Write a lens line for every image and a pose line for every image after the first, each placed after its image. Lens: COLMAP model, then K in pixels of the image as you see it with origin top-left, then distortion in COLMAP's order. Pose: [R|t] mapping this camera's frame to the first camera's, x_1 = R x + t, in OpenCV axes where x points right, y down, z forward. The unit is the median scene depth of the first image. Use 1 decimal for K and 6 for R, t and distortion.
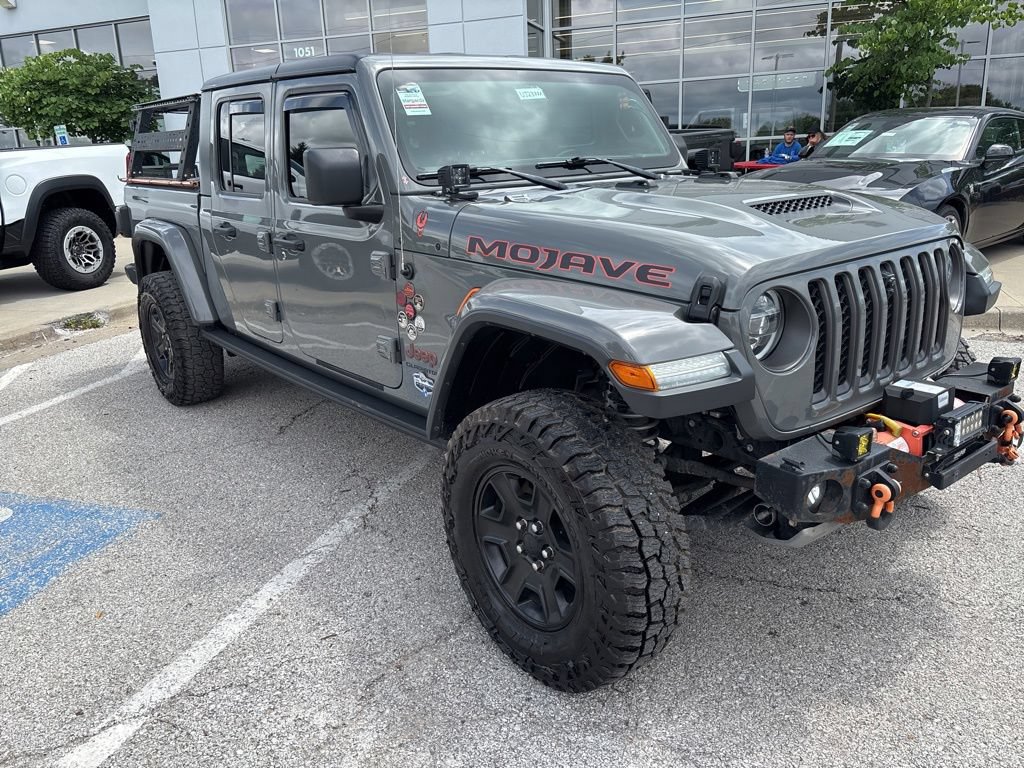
lens RADIAL K [[775.4, 0, 510.6], [0, 775.4, 387.5], [0, 0, 1]] dist [0.049614, -0.064300]
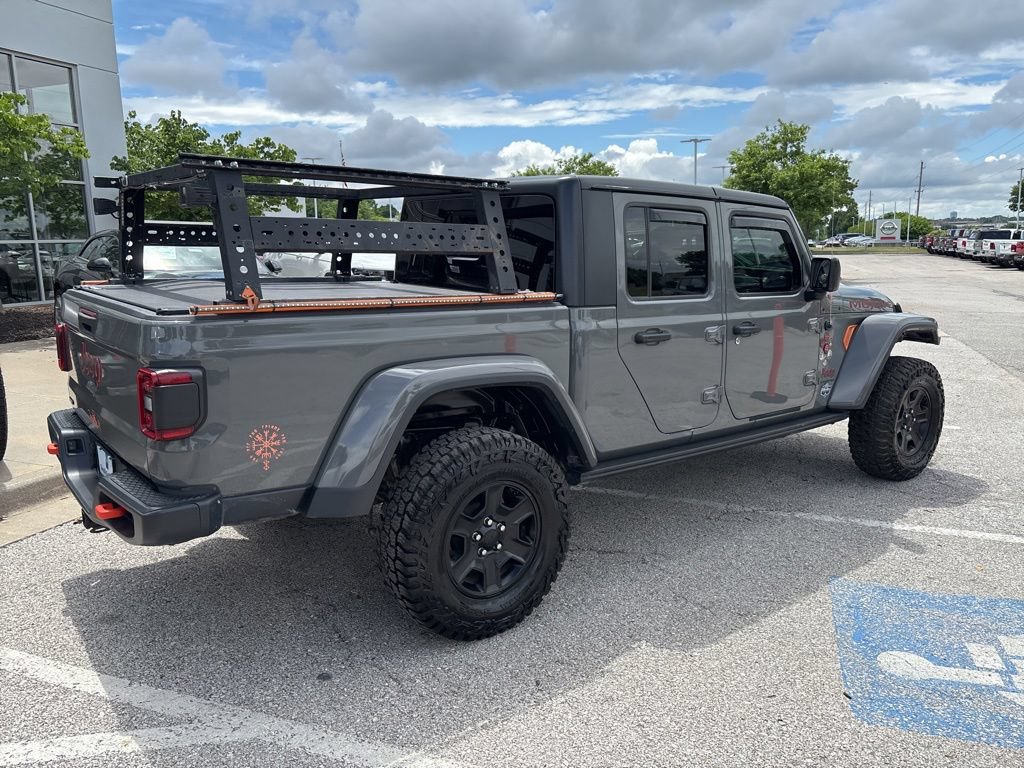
lens RADIAL K [[776.7, 0, 506.8], [0, 776.7, 379.2], [0, 0, 1]] dist [0.044139, -0.056554]
pose [[0.009679, -0.137340, 0.990477, -1.936986], [0.288690, 0.948729, 0.128730, -0.480679], [-0.957374, 0.284694, 0.048832, 1.683528]]
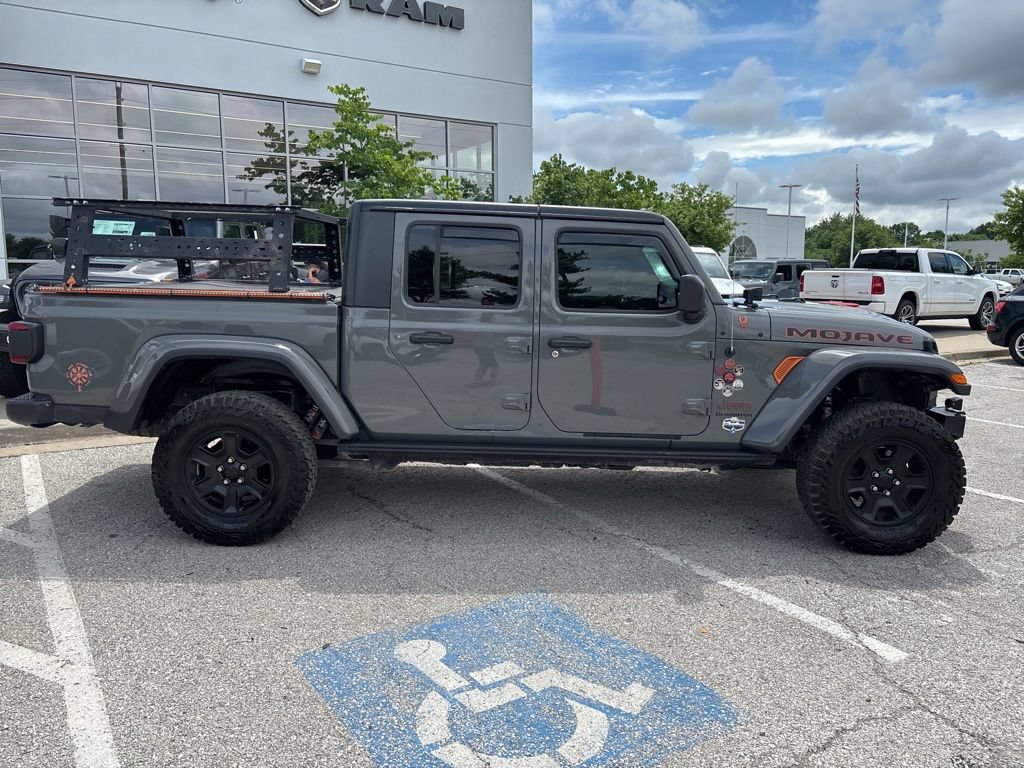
lens RADIAL K [[776.0, 0, 508.2], [0, 776.0, 384.6], [0, 0, 1]] dist [0.046664, -0.055095]
pose [[0.612434, -0.072831, 0.787160, -1.691342], [0.193538, 0.979258, -0.059974, -0.080434], [-0.766464, 0.189075, 0.613826, 0.405505]]
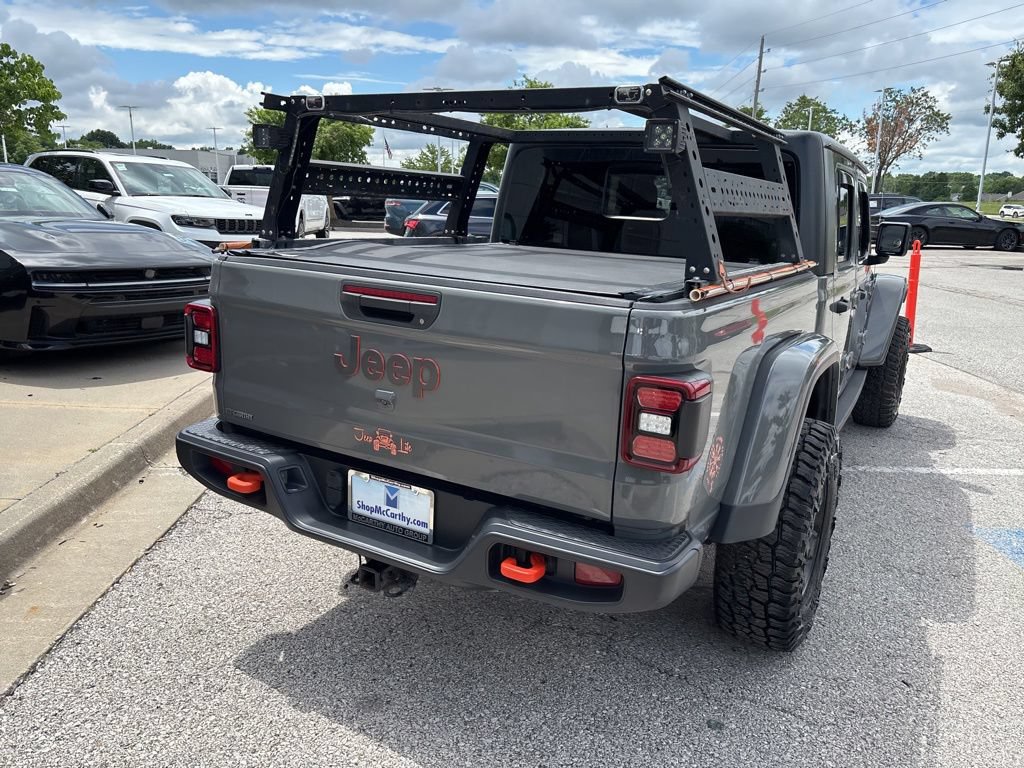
lens RADIAL K [[776.0, 0, 508.1], [0, 776.0, 387.8], [0, 0, 1]] dist [0.047224, -0.054537]
pose [[-0.357164, -0.199176, 0.912558, -1.598431], [0.251147, 0.920541, 0.299214, -0.717437], [-0.899644, 0.336055, -0.278762, 2.427266]]
